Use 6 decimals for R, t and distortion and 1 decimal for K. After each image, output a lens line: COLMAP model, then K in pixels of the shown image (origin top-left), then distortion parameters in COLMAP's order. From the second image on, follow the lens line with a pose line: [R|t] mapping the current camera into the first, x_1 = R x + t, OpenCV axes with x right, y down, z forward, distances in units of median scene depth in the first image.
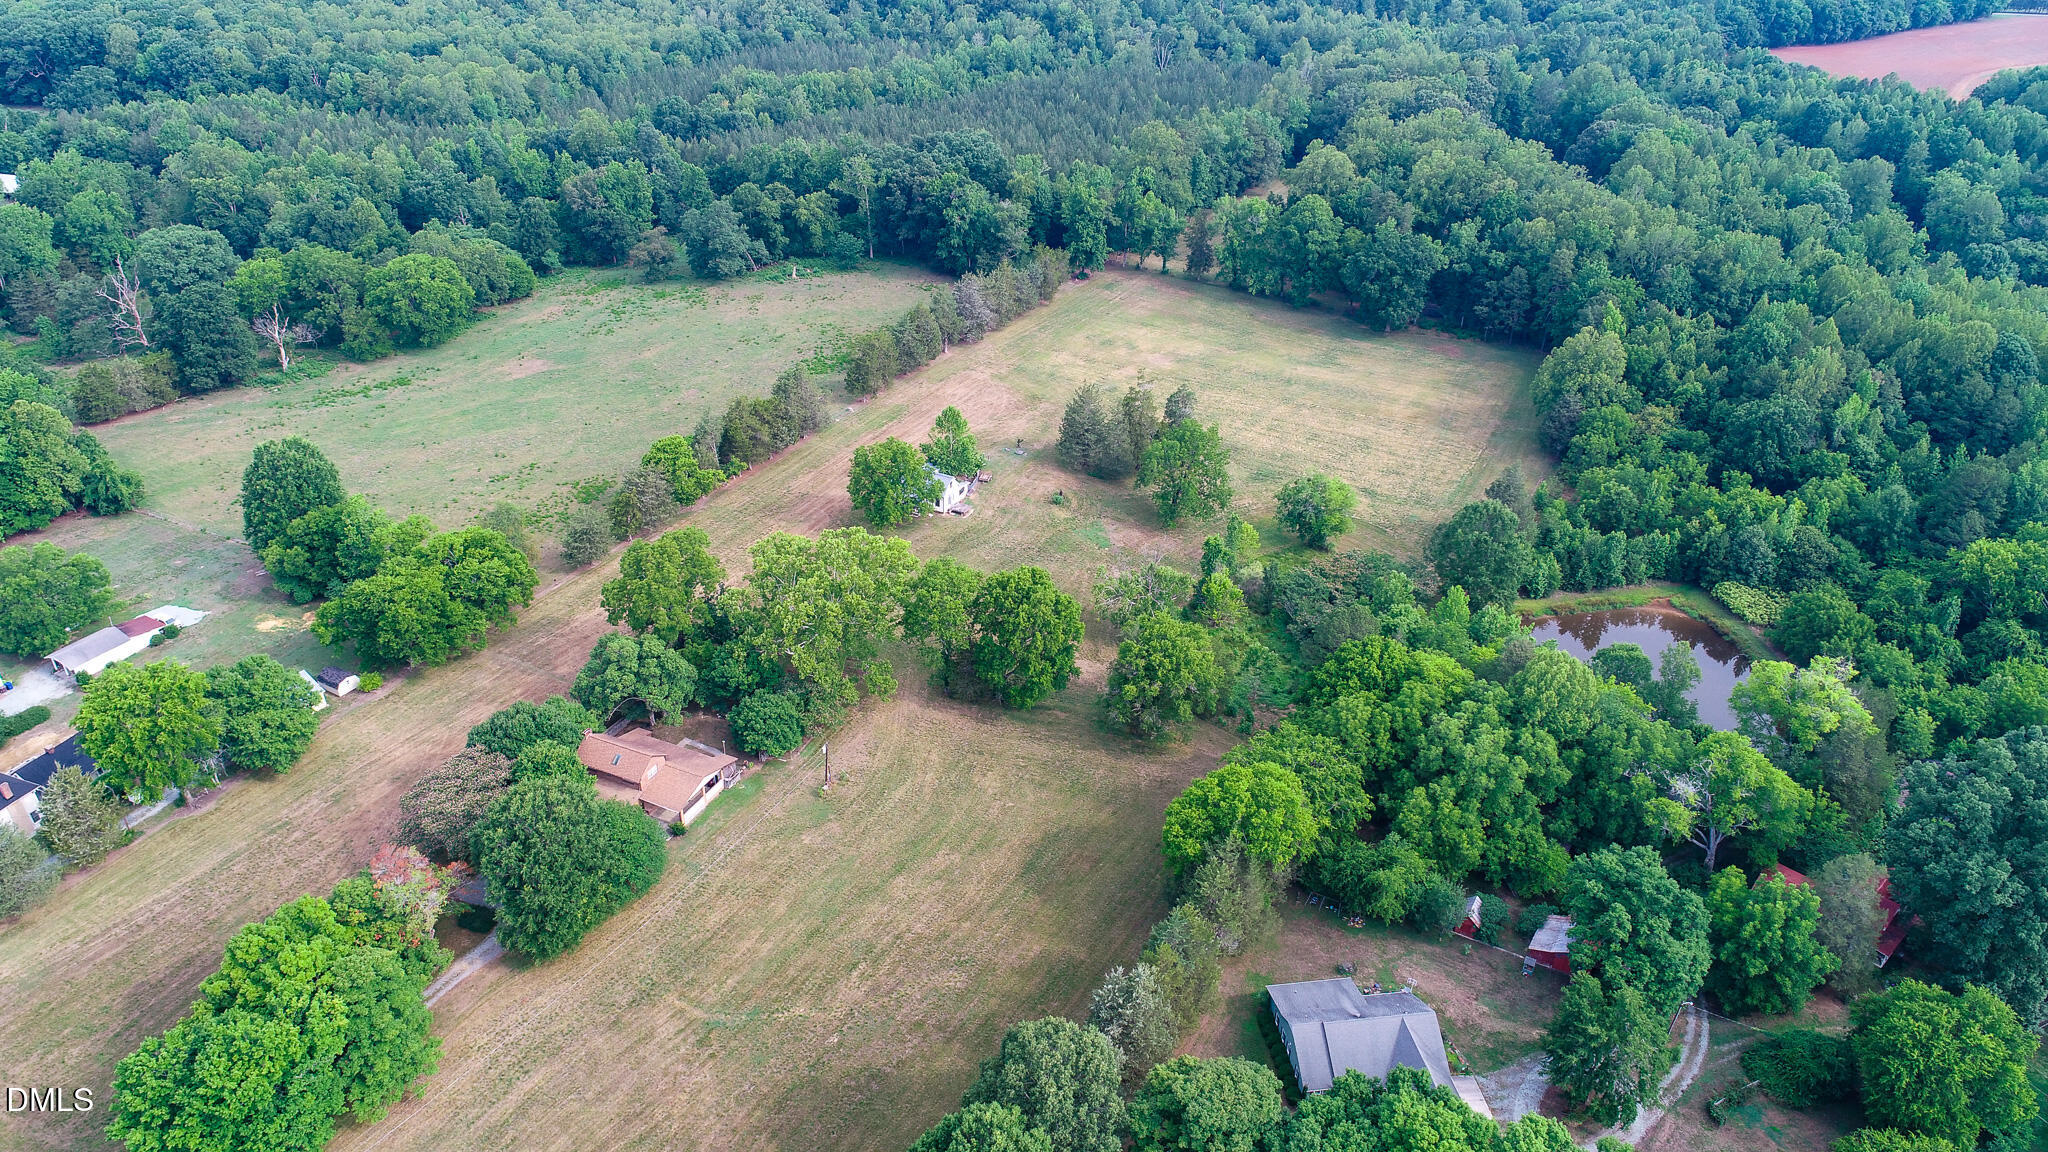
lens RADIAL K [[1379.8, 0, 1024.0], [0, 1379.8, 576.0], [0, 0, 1]] dist [0.003740, -0.000950]
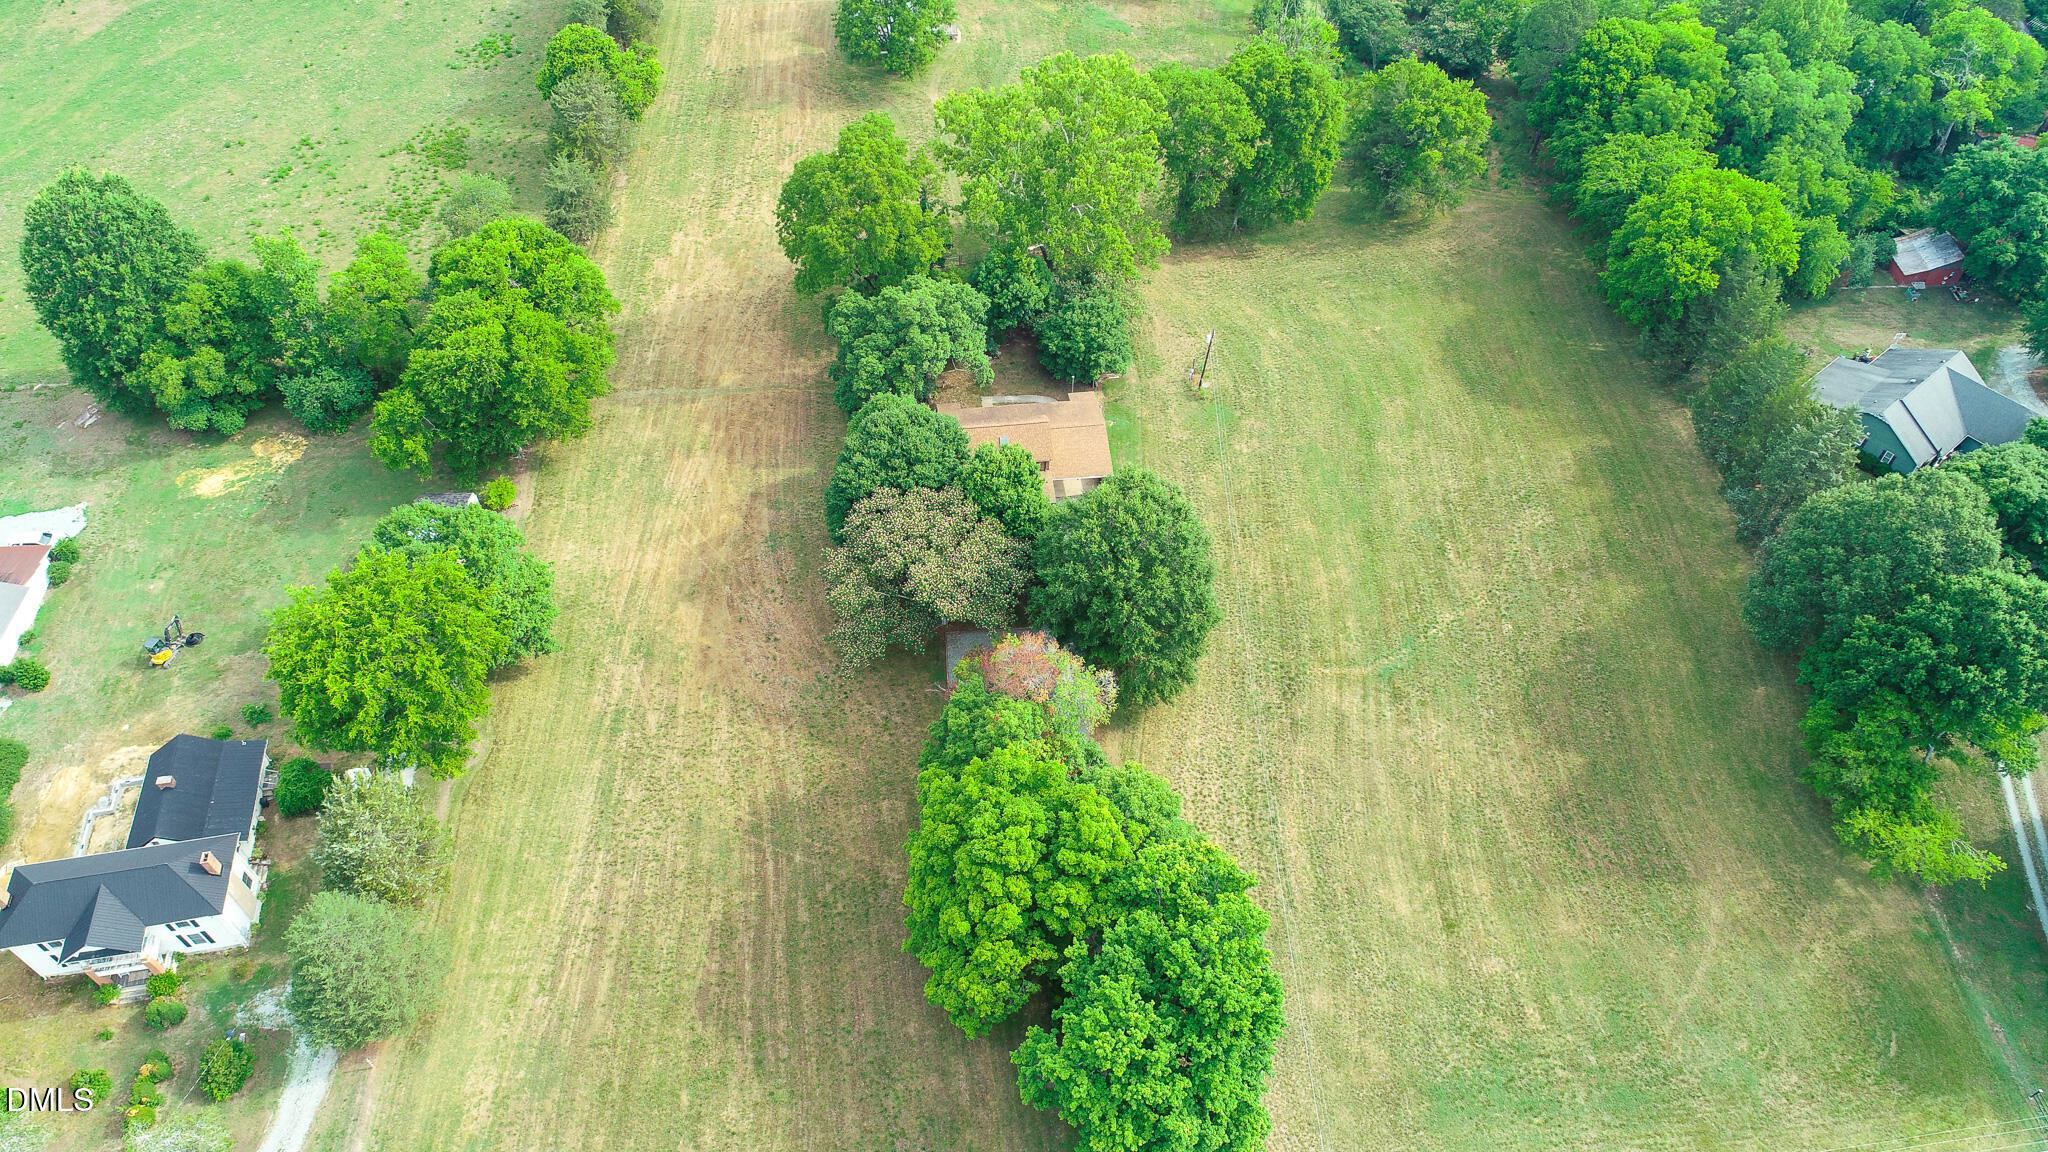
lens RADIAL K [[1379.8, 0, 1024.0], [0, 1379.8, 576.0], [0, 0, 1]] dist [0.003740, -0.000950]
pose [[0.846027, -0.398940, 0.353675, -0.305403], [0.266876, 0.891181, 0.366844, -0.037316], [-0.461537, -0.215973, 0.860430, 0.186933]]
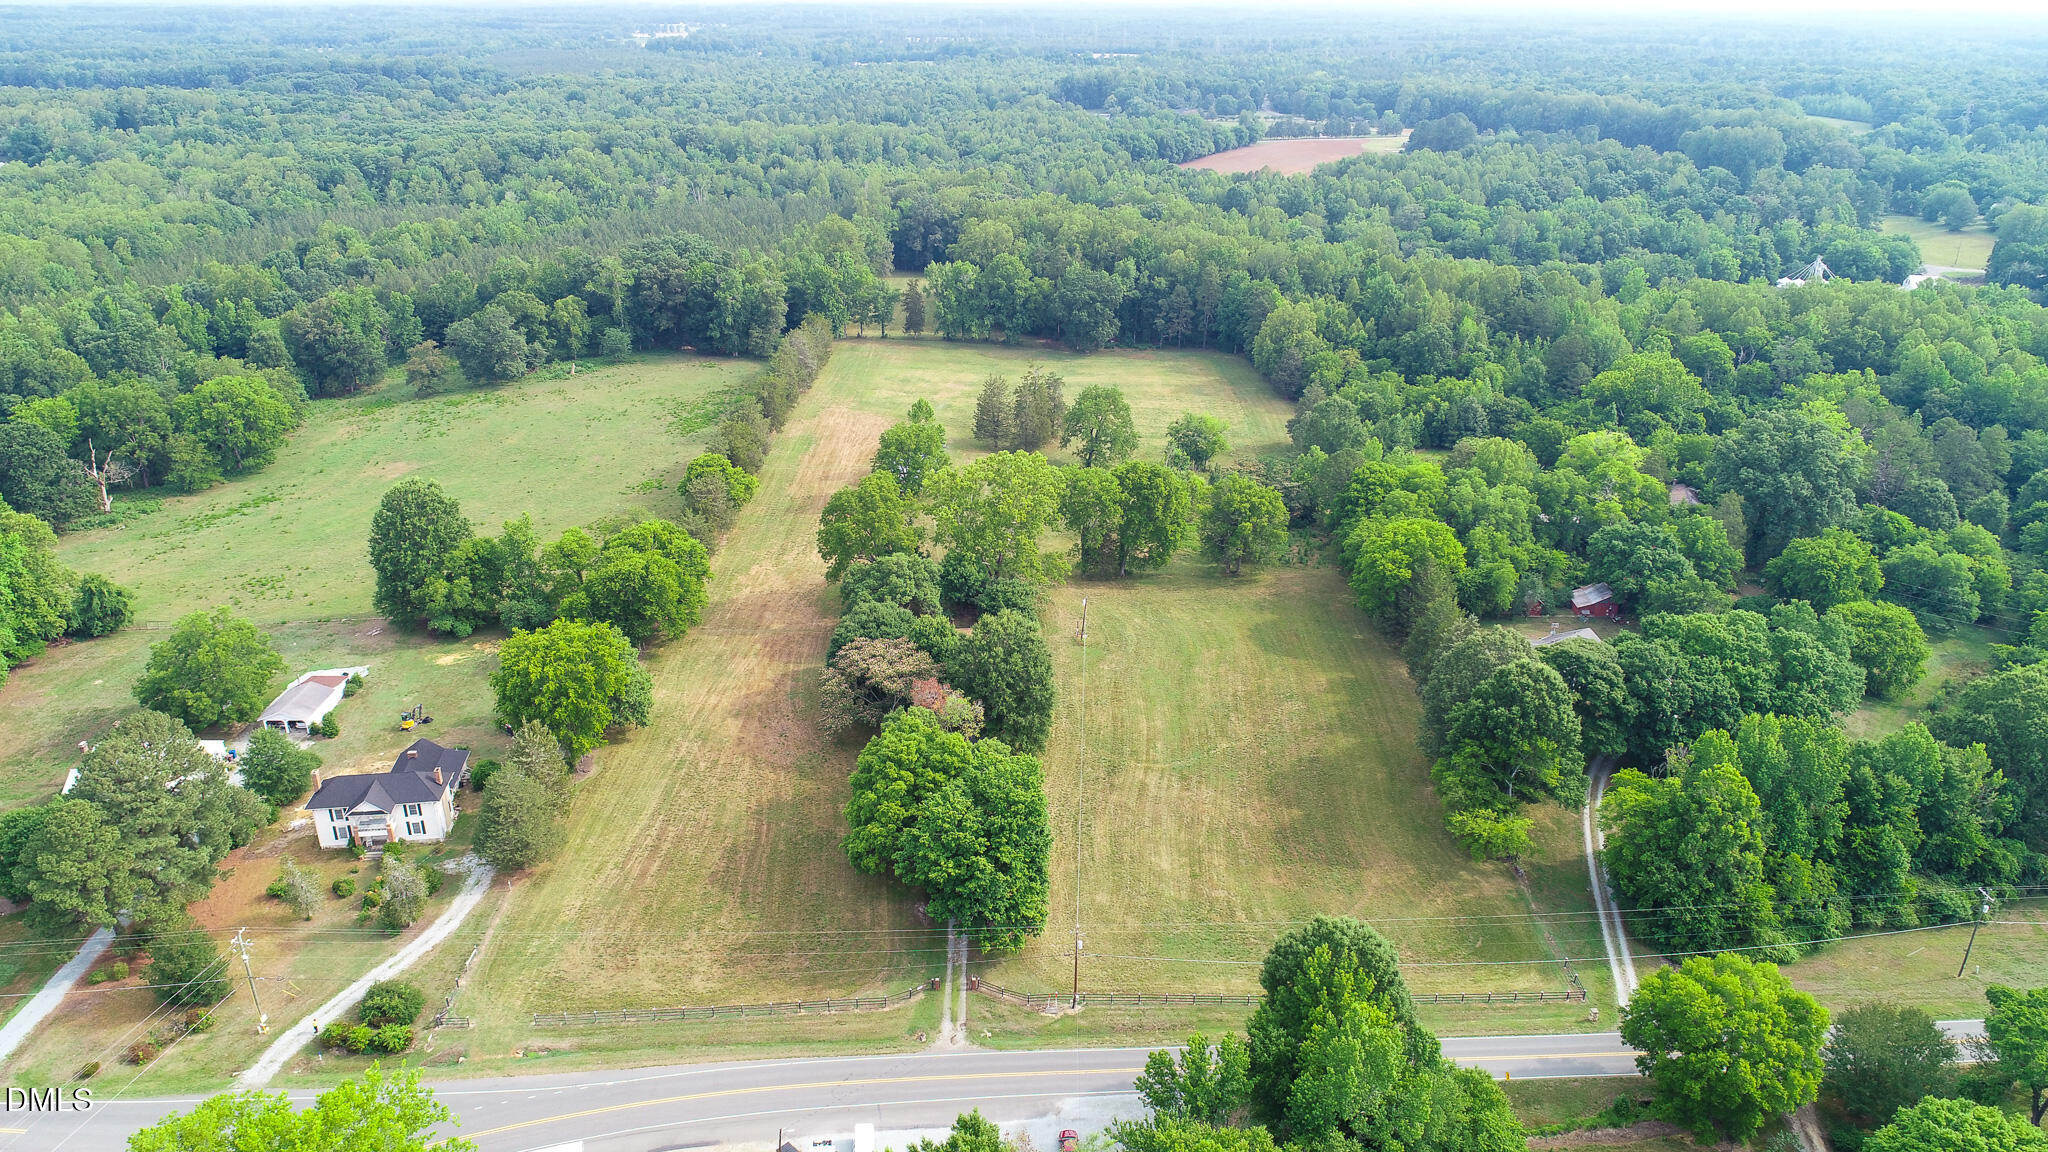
lens RADIAL K [[1379.8, 0, 1024.0], [0, 1379.8, 576.0], [0, 0, 1]] dist [0.003740, -0.000950]
pose [[0.874002, -0.189071, 0.447631, -0.396718], [0.247376, 0.966014, -0.074976, 0.098447], [-0.418242, 0.176262, 0.891070, -0.037393]]
